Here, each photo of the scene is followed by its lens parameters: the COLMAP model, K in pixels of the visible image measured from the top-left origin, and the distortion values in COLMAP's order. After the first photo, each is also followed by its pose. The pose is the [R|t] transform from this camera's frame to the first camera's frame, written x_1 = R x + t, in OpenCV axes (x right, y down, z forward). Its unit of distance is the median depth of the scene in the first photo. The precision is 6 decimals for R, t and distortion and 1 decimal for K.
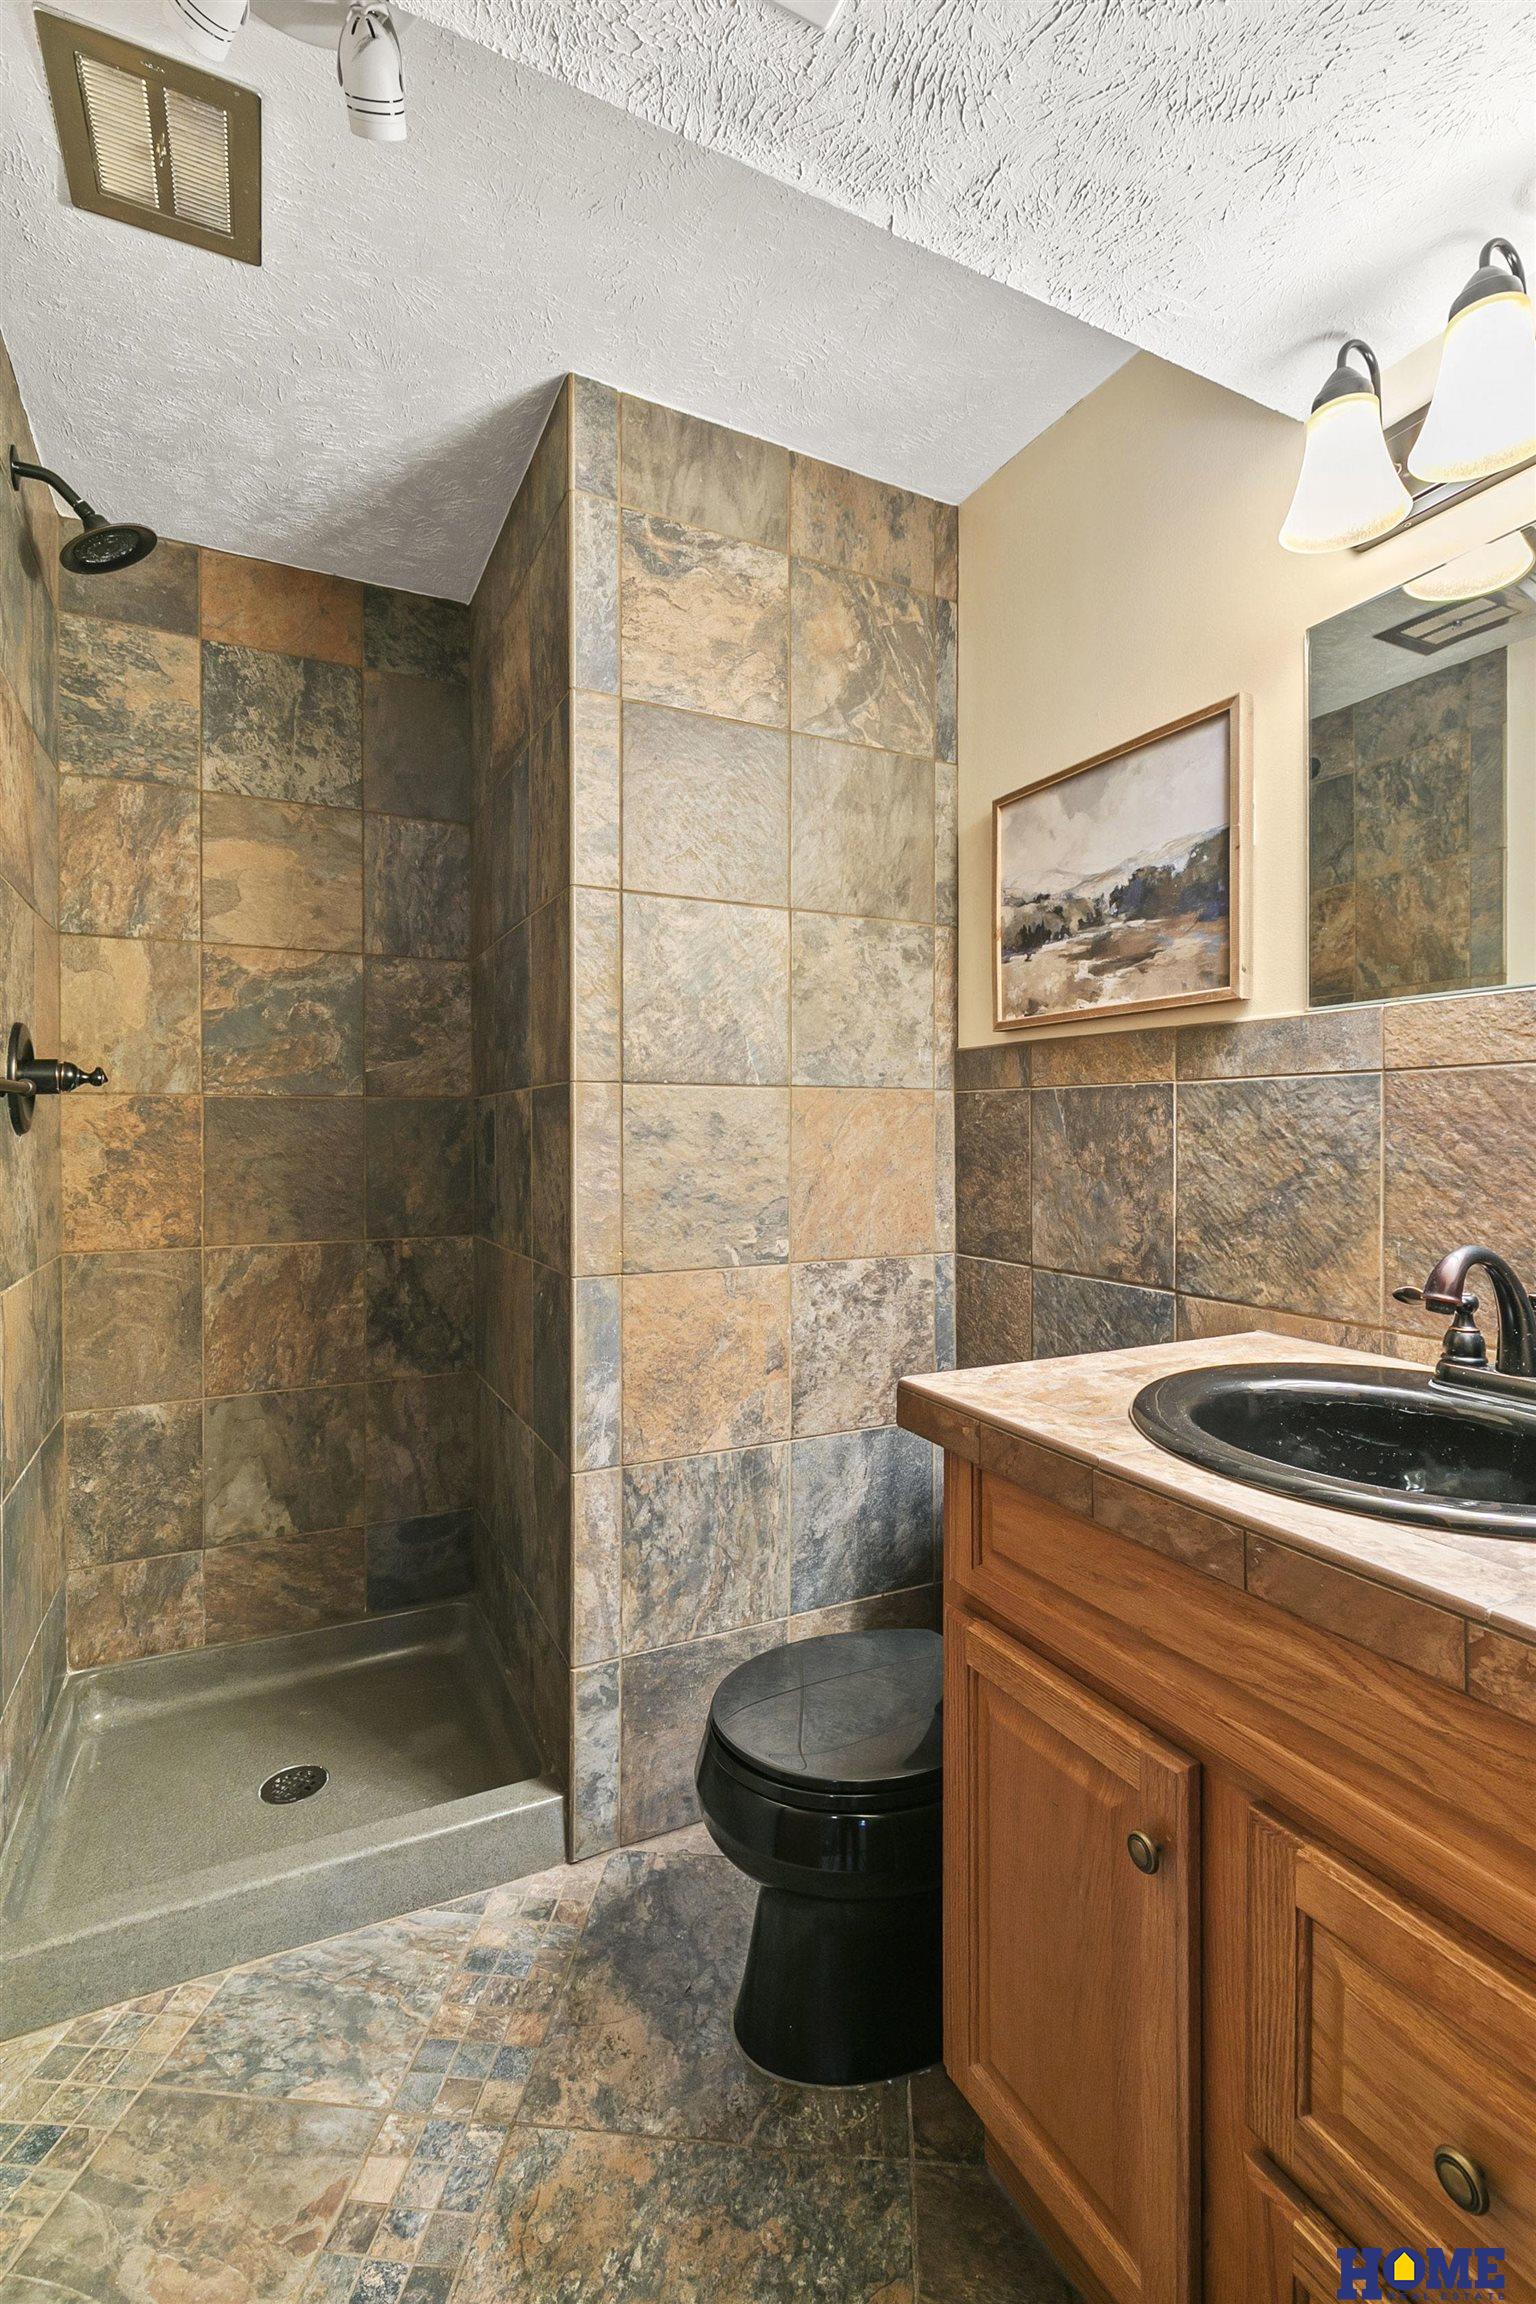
lens RADIAL K [[1039.6, 0, 766.6], [0, 1039.6, 1131.8], [0, 0, 1]] dist [0.000172, -0.000817]
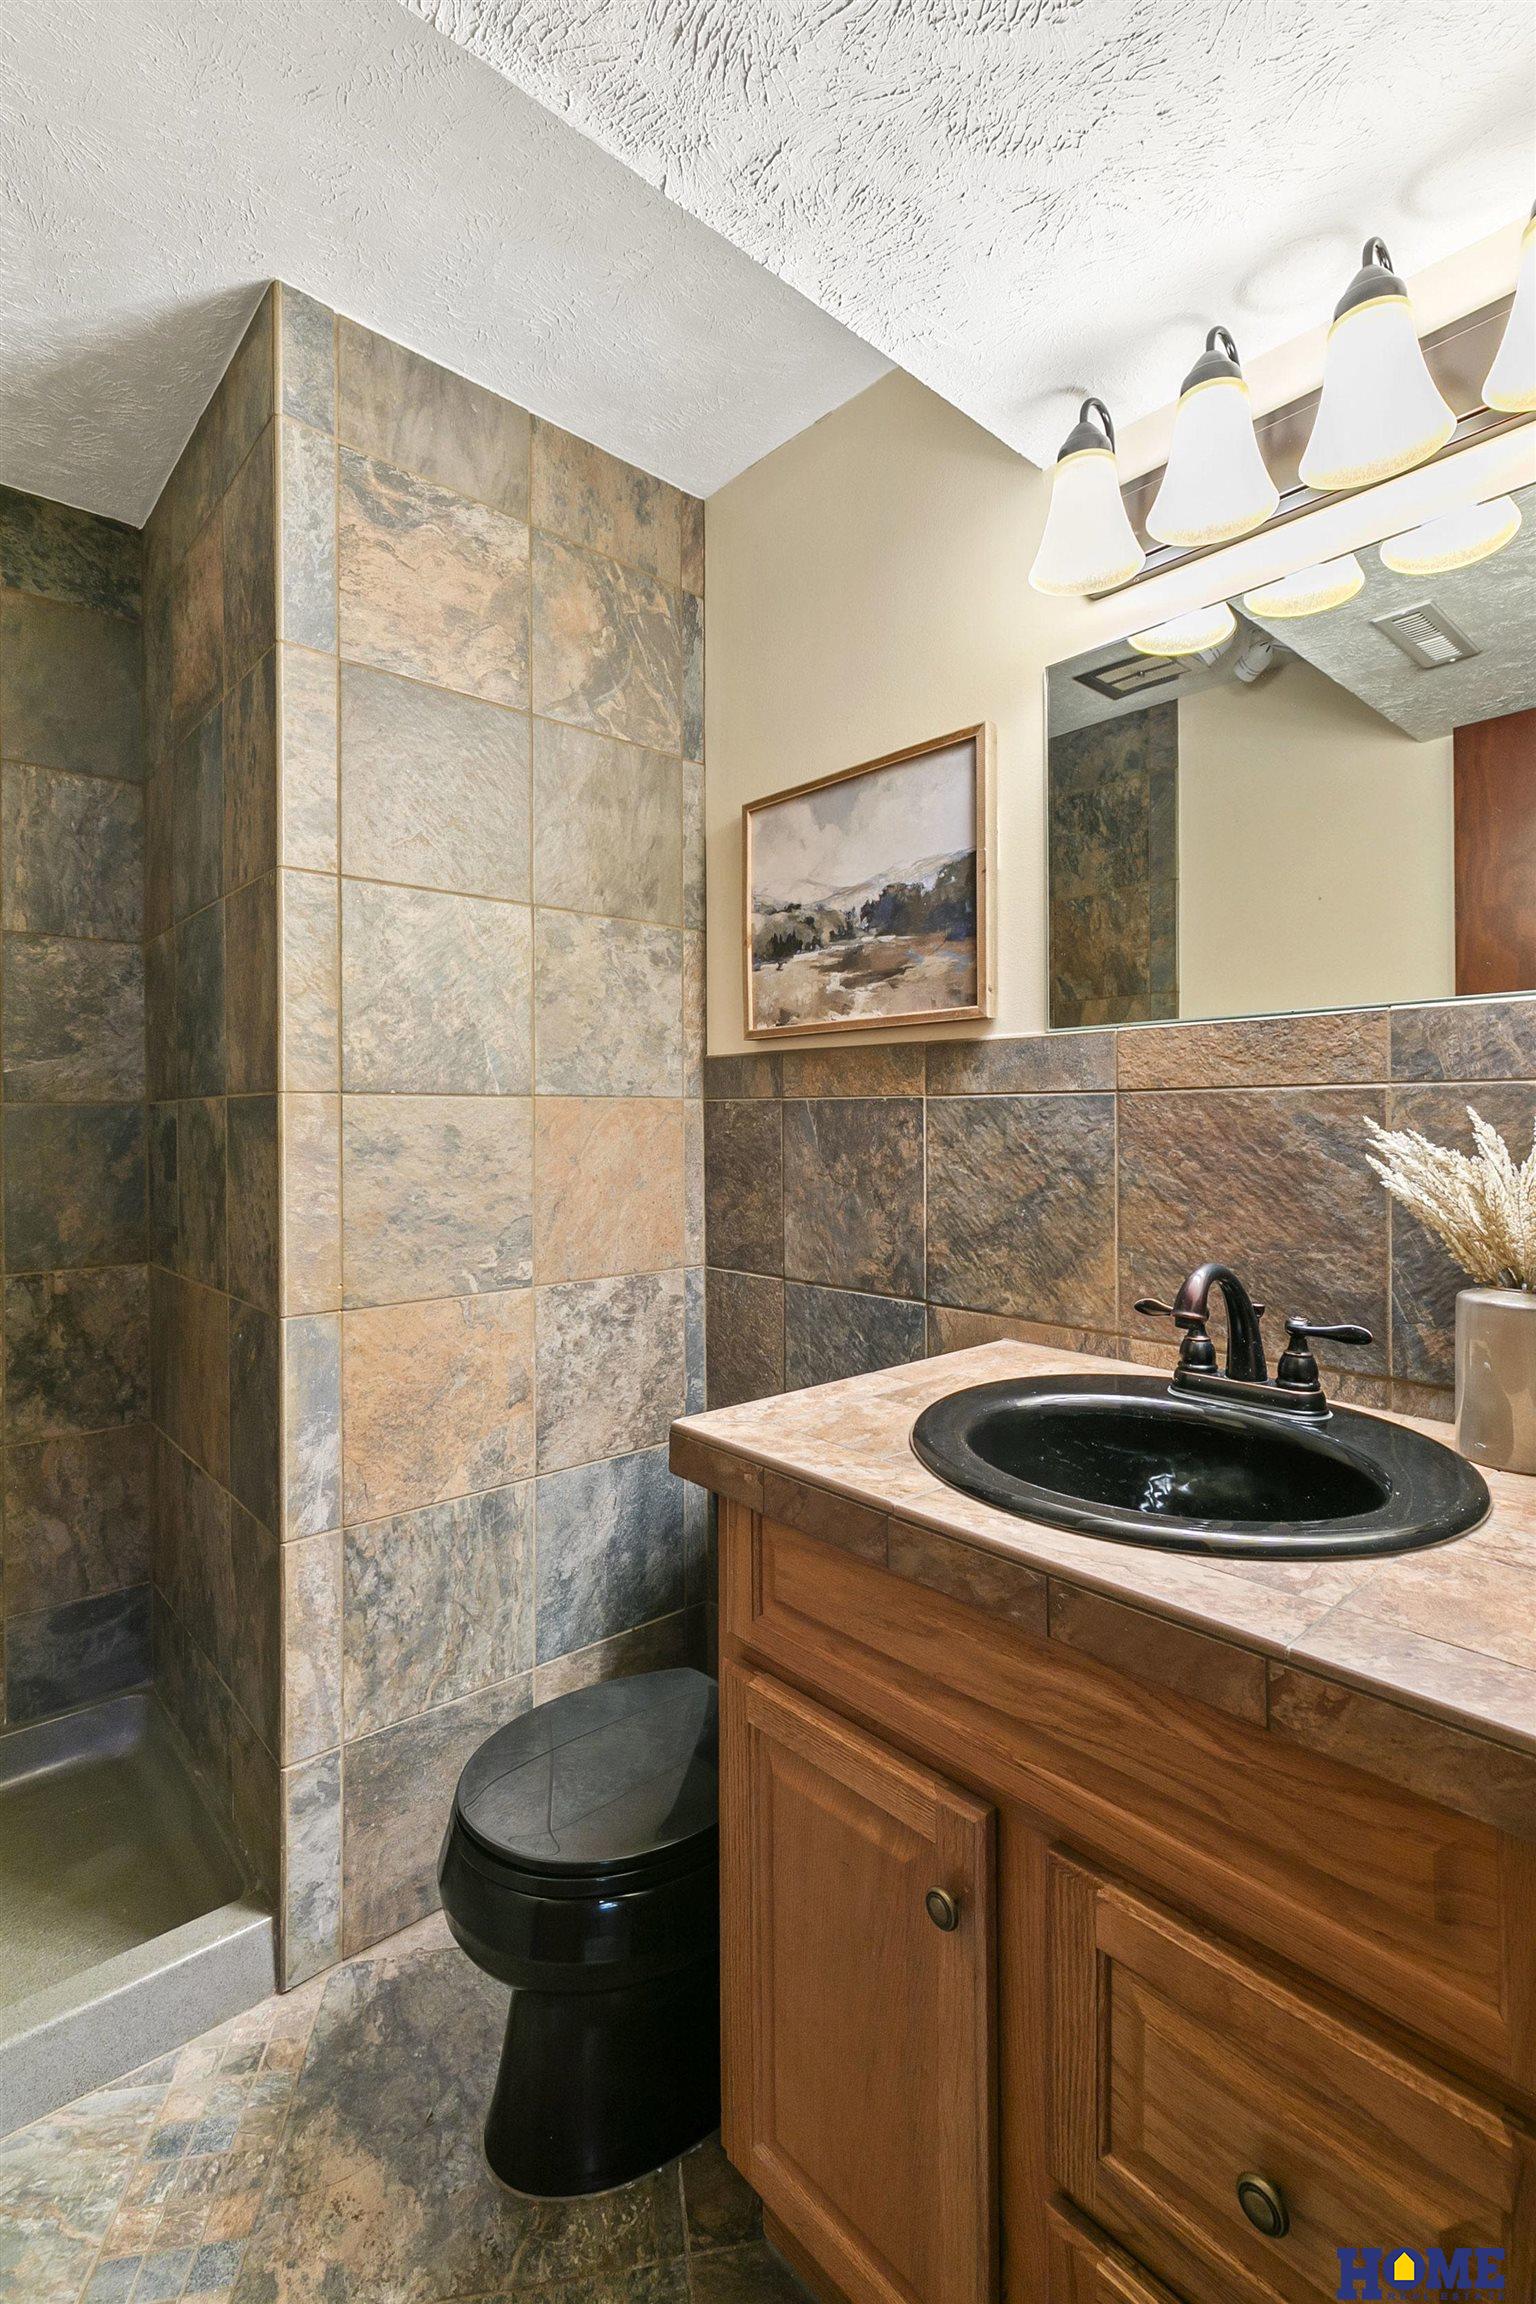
lens RADIAL K [[1039.6, 0, 757.8], [0, 1039.6, 1115.4], [0, 0, 1]] dist [0.000172, -0.000817]
pose [[0.965035, -0.003273, 0.262102, -0.029408], [0.004256, 0.999986, -0.003182, -0.024283], [-0.262088, 0.004186, 0.965035, 0.054650]]
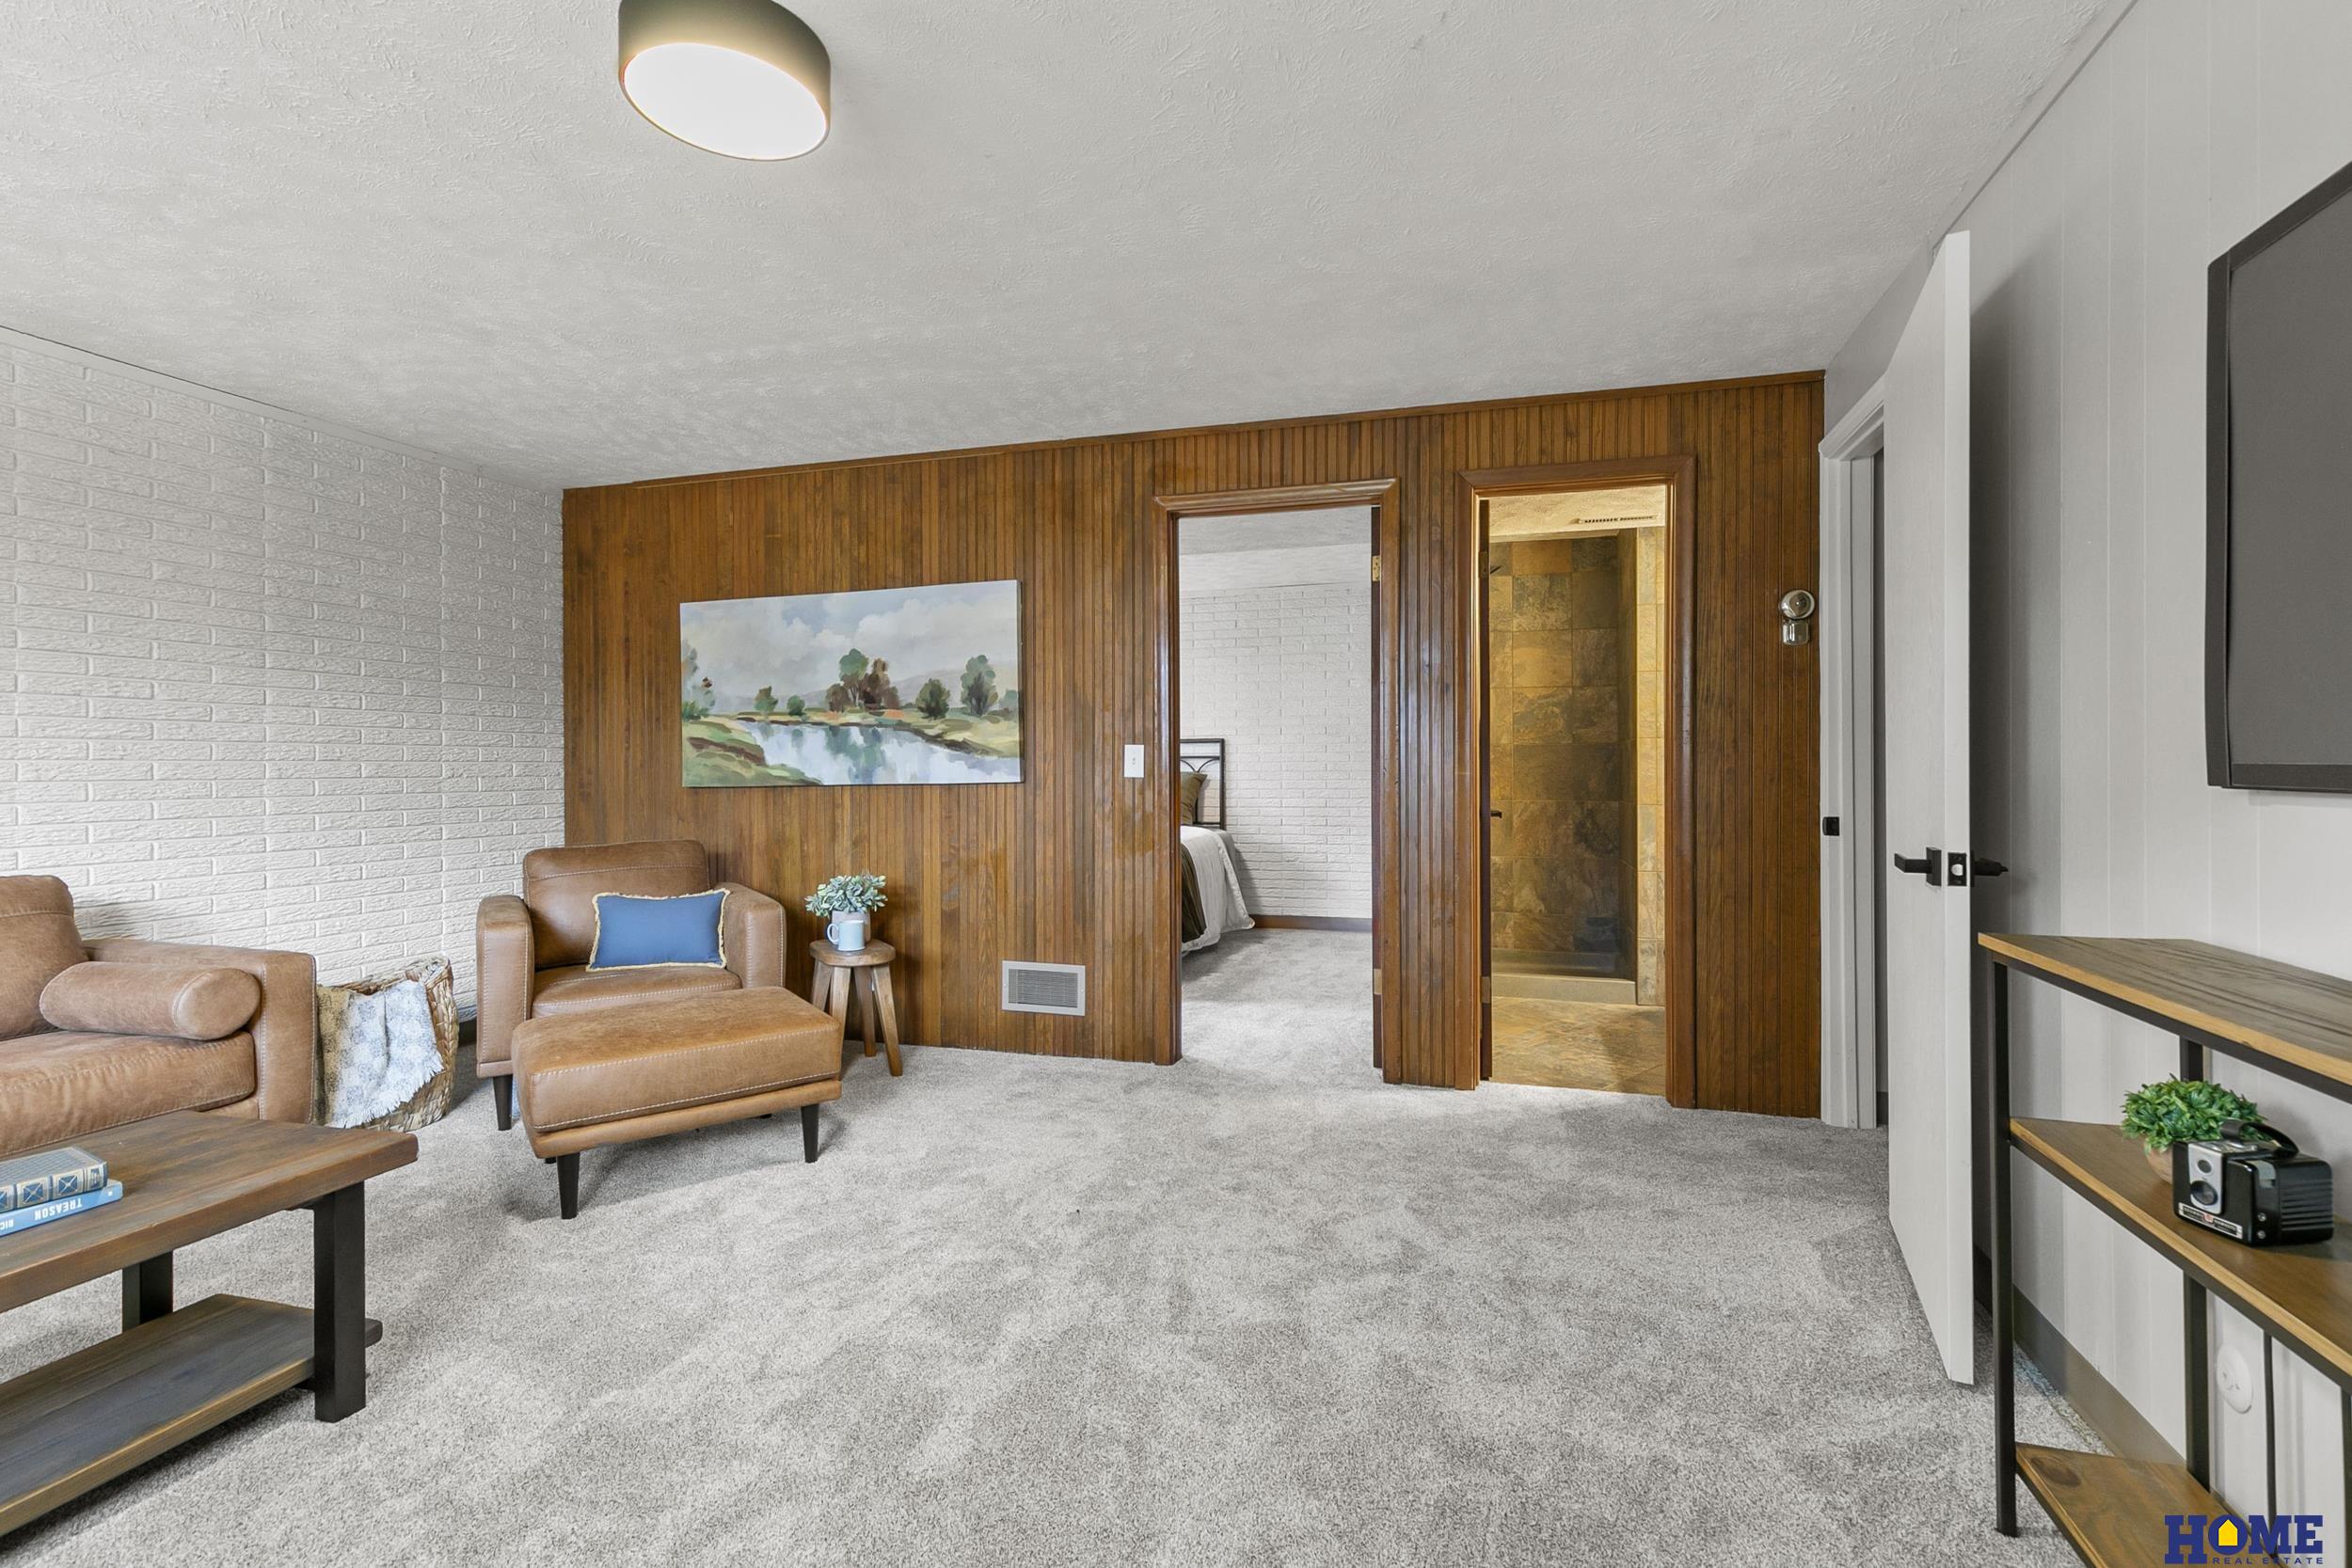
lens RADIAL K [[1061.1, 0, 1178.2], [0, 1061.1, 771.6], [0, 0, 1]] dist [0.000172, -0.000817]
pose [[0.729329, 0.000493, -0.684162, 0.898174], [0.000489, 0.999999, 0.001241, 0.040647], [0.684162, -0.001240, 0.729329, -2.032253]]
